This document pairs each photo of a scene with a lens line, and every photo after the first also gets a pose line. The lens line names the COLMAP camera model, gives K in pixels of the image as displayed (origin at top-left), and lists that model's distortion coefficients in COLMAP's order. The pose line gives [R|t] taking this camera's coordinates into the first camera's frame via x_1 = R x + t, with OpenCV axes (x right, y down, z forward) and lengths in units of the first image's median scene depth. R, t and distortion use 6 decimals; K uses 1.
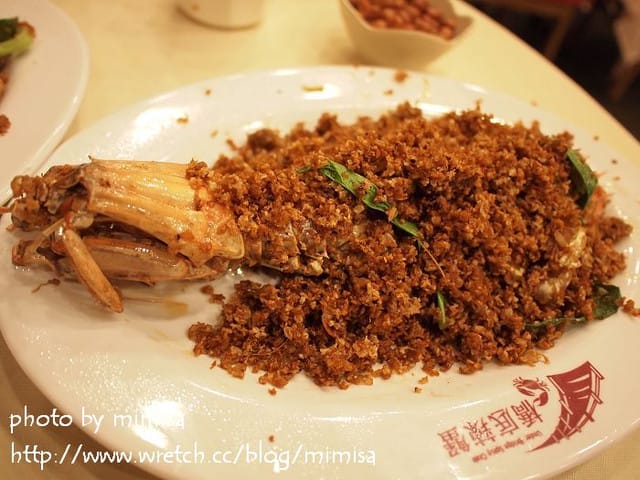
lens RADIAL K [[518.1, 0, 320.0], [0, 518.1, 240.0], [0, 0, 1]] dist [-0.090166, 0.010225]
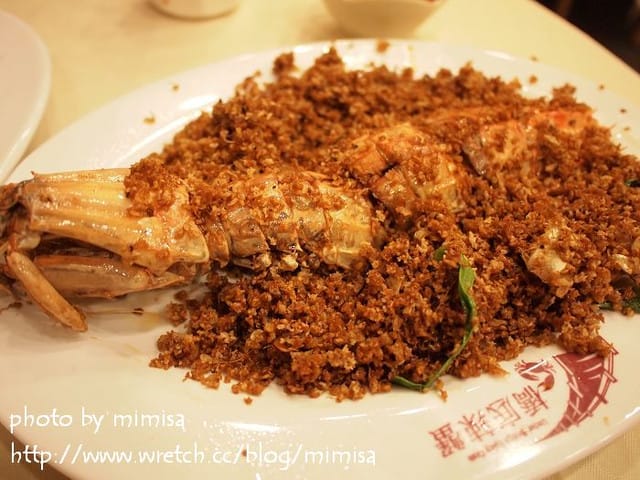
lens RADIAL K [[518.1, 0, 320.0], [0, 518.1, 240.0], [0, 0, 1]] dist [-0.090166, 0.010225]
pose [[0.992700, -0.101603, -0.064993, 0.126424], [0.103788, 0.994111, 0.031177, -0.011600], [0.061443, -0.037694, 0.997399, 0.083885]]
